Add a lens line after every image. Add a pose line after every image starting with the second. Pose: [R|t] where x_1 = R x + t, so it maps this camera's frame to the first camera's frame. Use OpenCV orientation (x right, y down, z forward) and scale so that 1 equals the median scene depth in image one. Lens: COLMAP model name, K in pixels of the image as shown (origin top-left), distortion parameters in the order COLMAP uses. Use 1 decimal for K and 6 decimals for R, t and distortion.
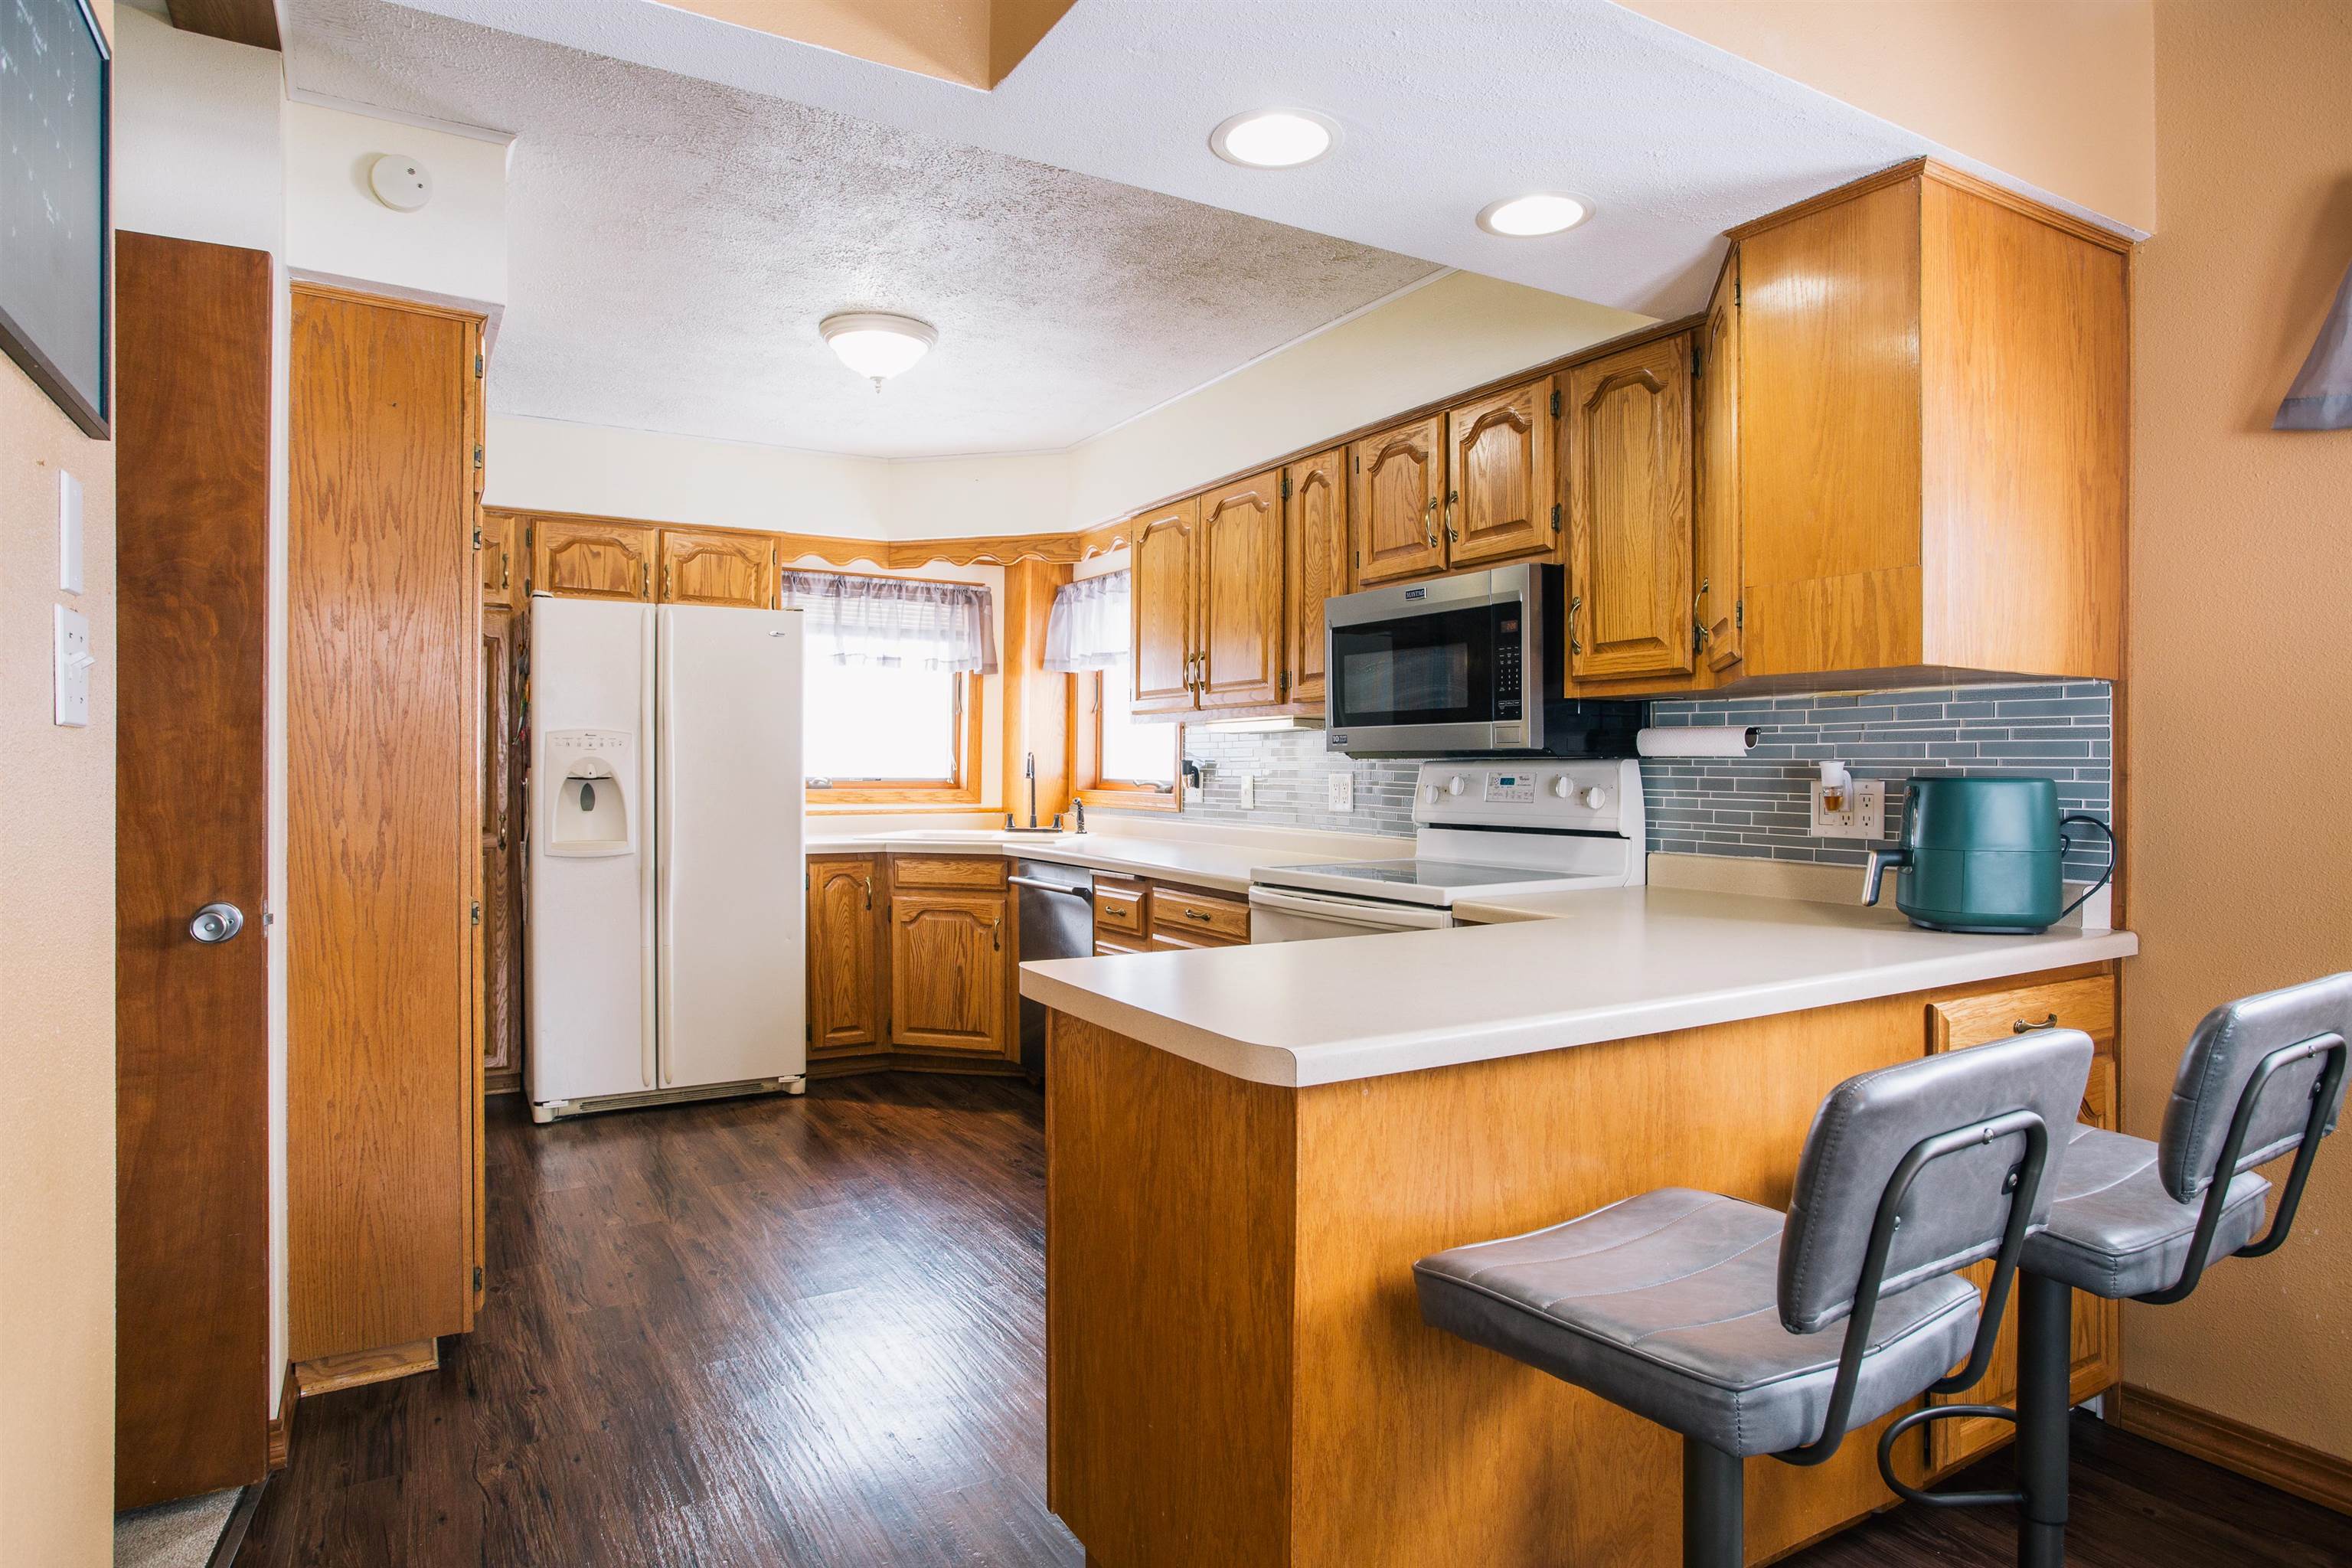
lens RADIAL K [[1343.5, 0, 1188.9], [0, 1343.5, 776.0], [0, 0, 1]] dist [-0.075260, 0.050214]
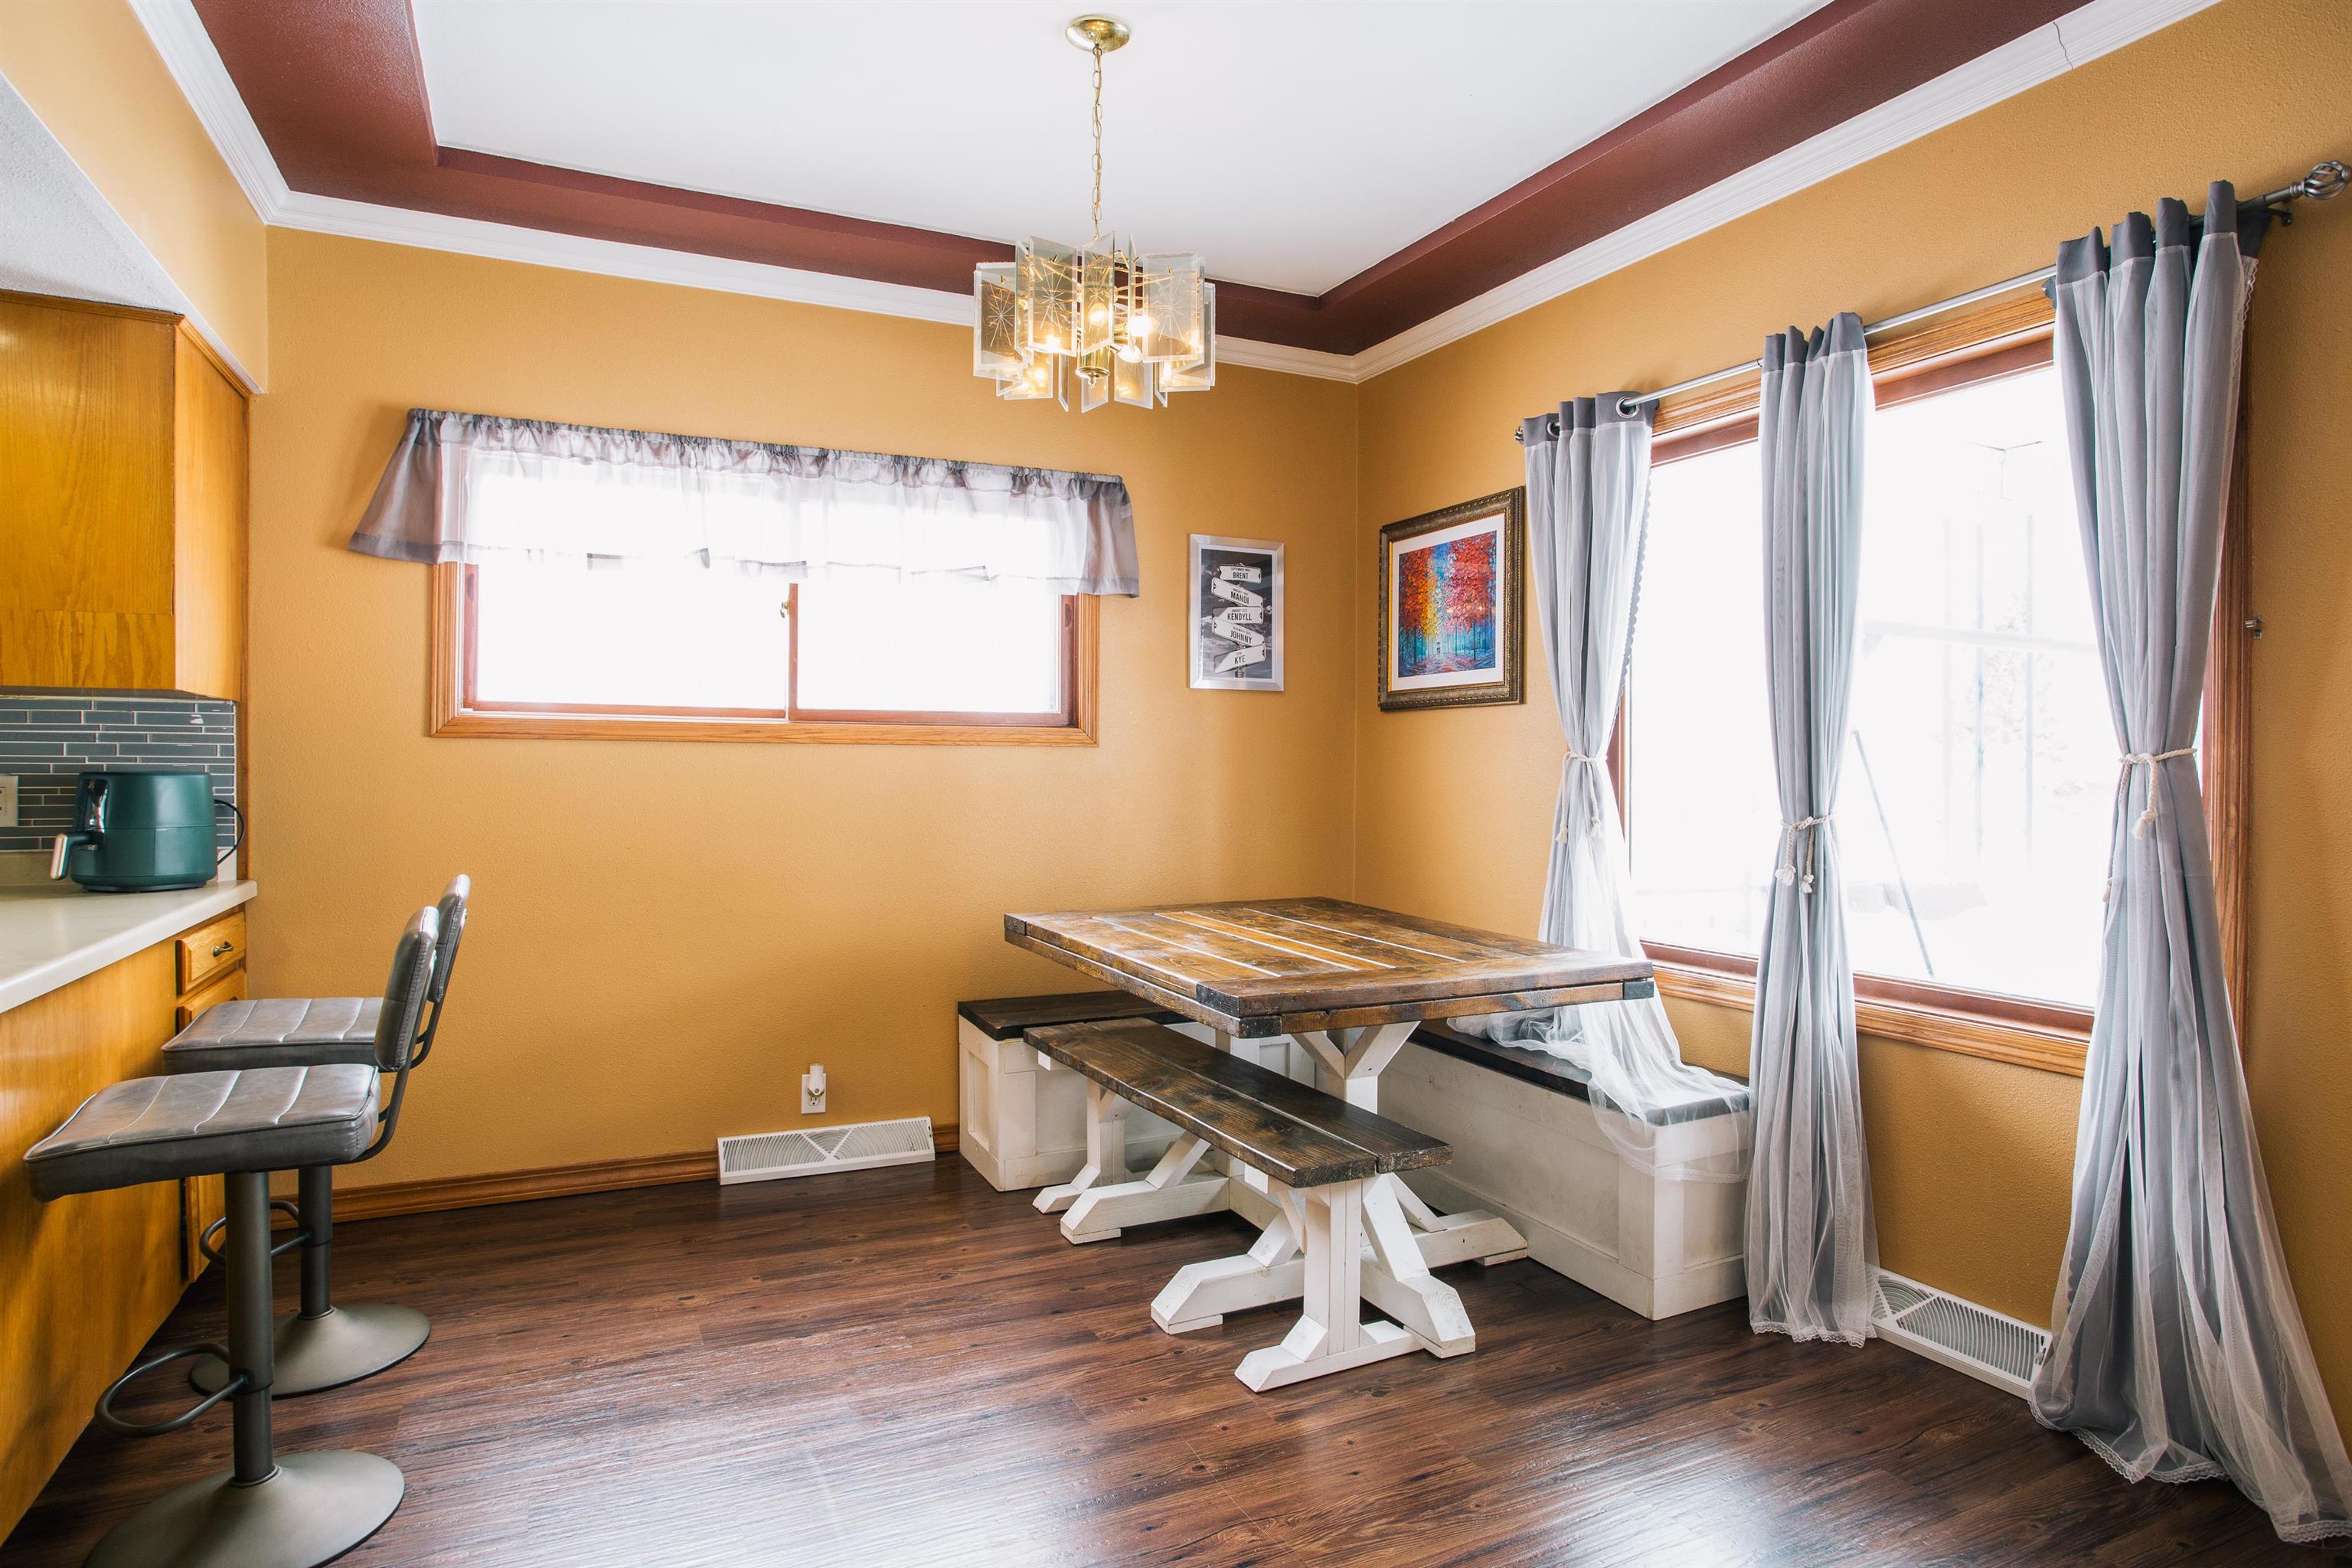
lens RADIAL K [[1352.9, 0, 1176.6], [0, 1352.9, 775.9], [0, 0, 1]] dist [-0.067616, 0.041832]
pose [[0.104055, -0.008913, 0.994532, -0.310910], [0.001285, 0.999960, 0.008827, -0.002727], [-0.994571, 0.000360, 0.104063, -0.074820]]
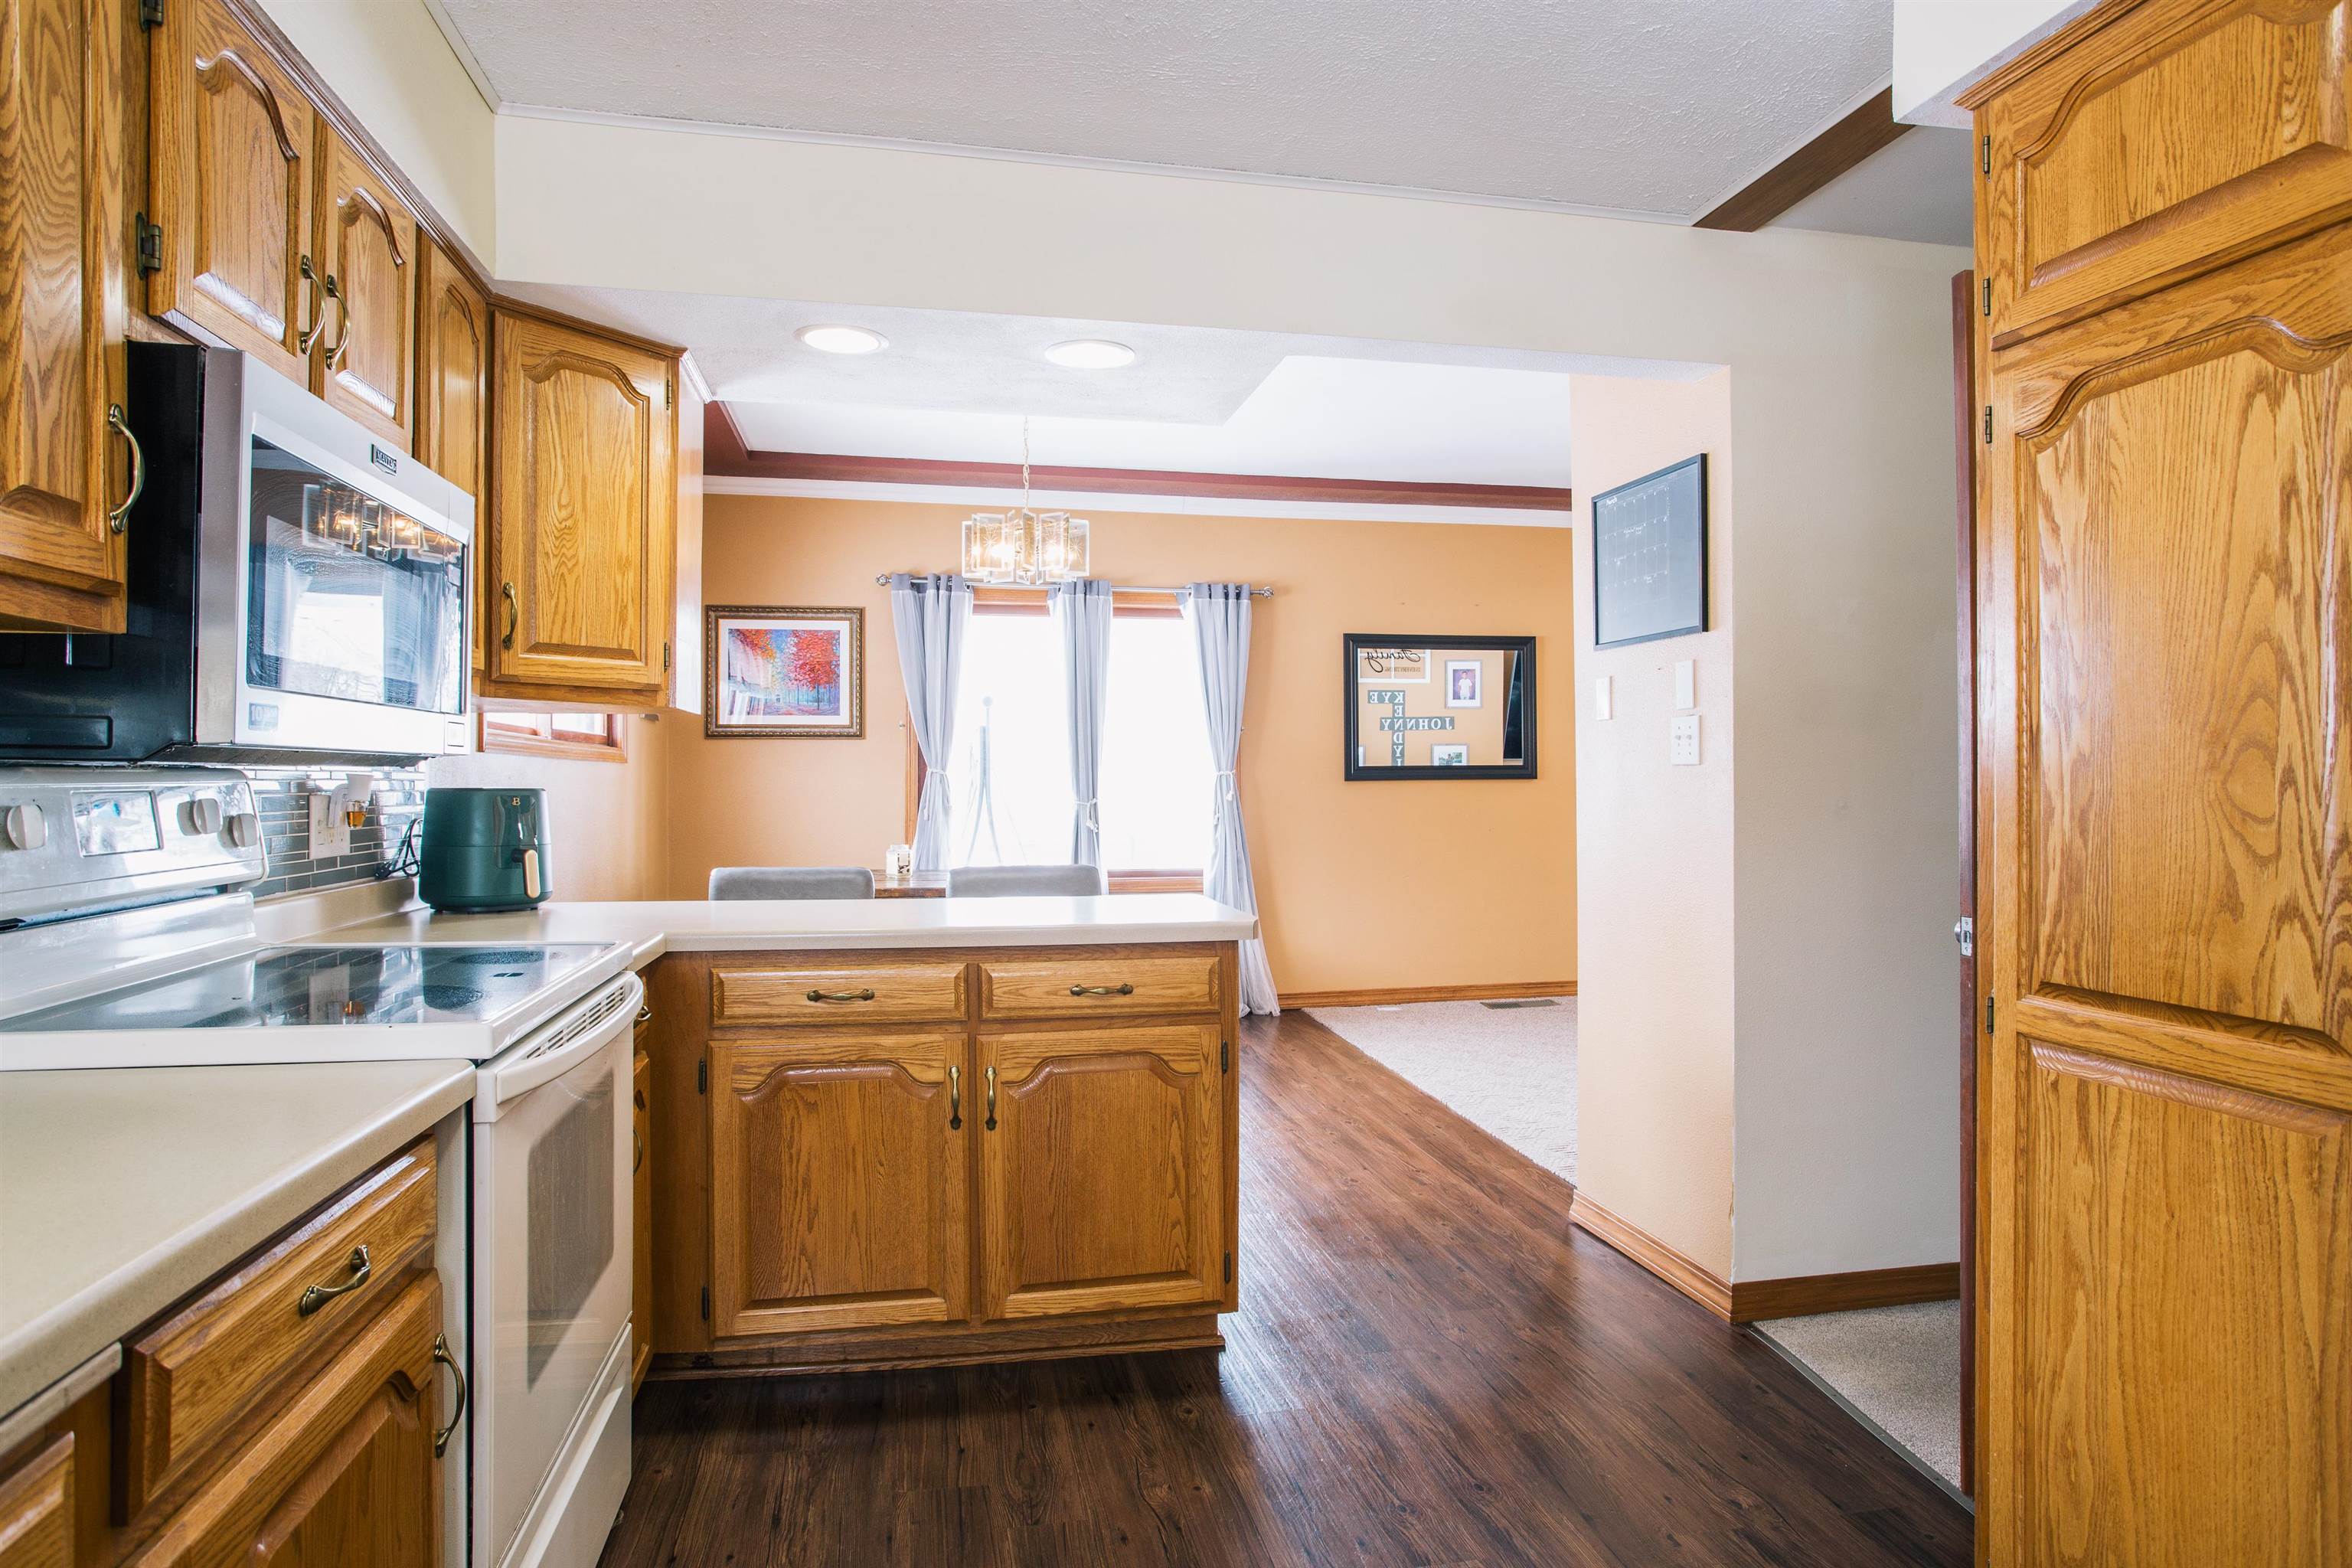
lens RADIAL K [[1343.5, 0, 1188.9], [0, 1343.5, 776.0], [0, 0, 1]] dist [-0.075260, 0.050214]
pose [[-0.944527, -0.002739, 0.328423, -0.221629], [-0.001508, 0.999991, 0.004000, -0.007859], [-0.328431, 0.003283, -0.944522, 1.029401]]
